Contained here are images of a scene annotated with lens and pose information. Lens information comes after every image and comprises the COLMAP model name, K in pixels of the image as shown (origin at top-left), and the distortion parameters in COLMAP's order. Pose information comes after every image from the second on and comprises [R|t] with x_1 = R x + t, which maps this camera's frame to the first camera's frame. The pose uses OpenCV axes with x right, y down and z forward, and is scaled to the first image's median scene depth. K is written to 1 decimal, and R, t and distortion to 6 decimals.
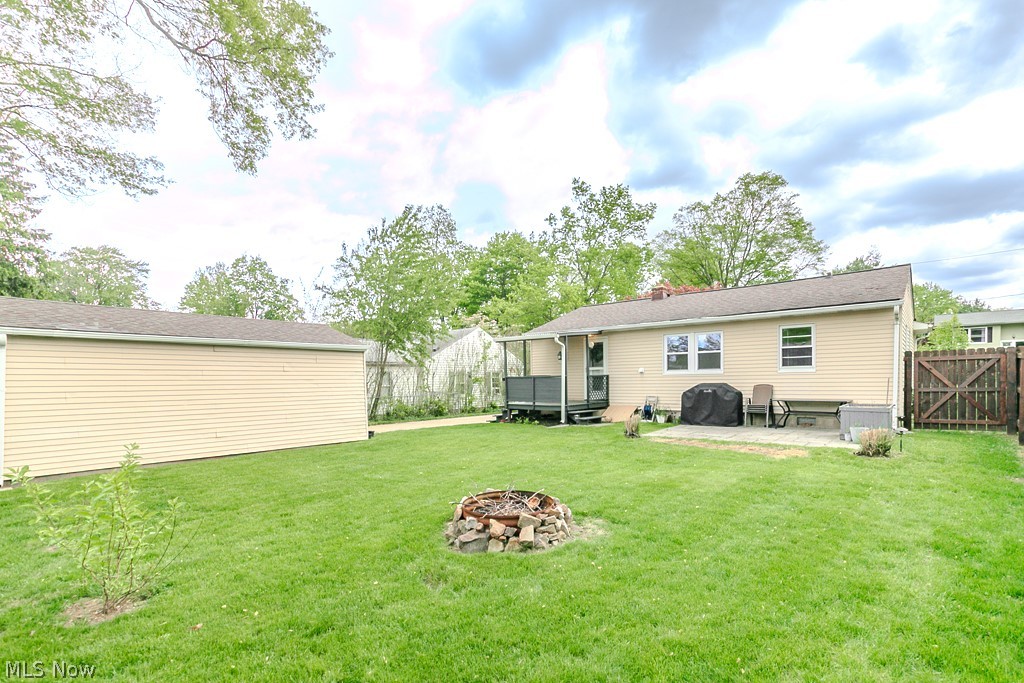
lens RADIAL K [[478.0, 0, 508.1], [0, 478.0, 345.6], [0, 0, 1]] dist [0.003650, -0.001740]
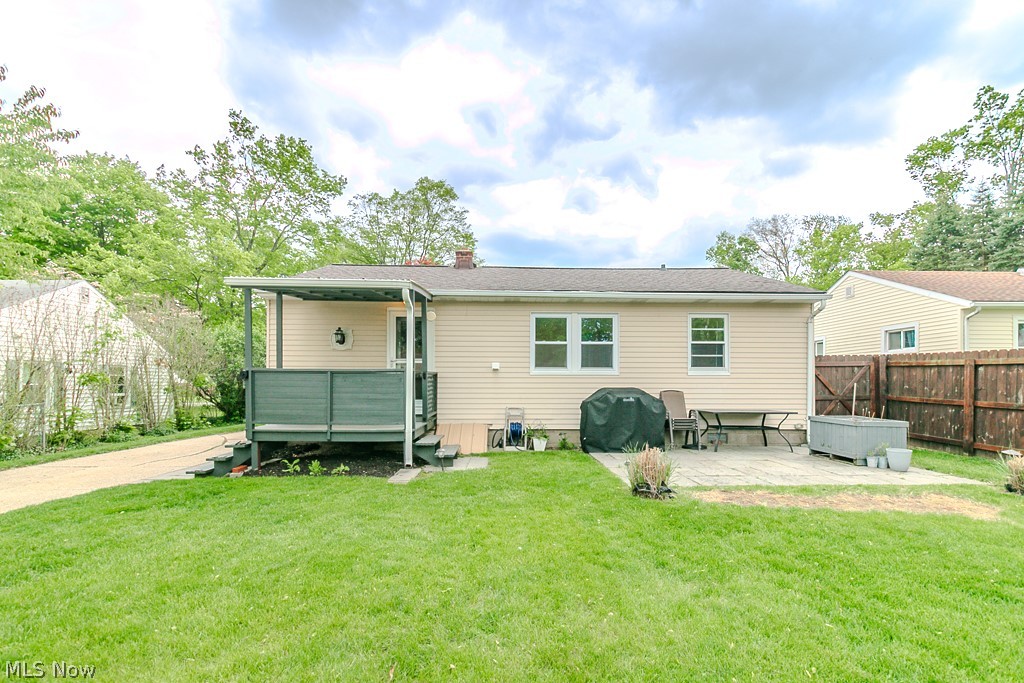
lens RADIAL K [[478.0, 0, 497.2], [0, 478.0, 373.8], [0, 0, 1]] dist [0.003650, -0.001740]
pose [[0.743563, 0.030348, 0.667976, -0.137427], [-0.061561, 0.997834, 0.023193, 0.046341], [-0.665826, -0.058367, 0.743821, 0.533528]]
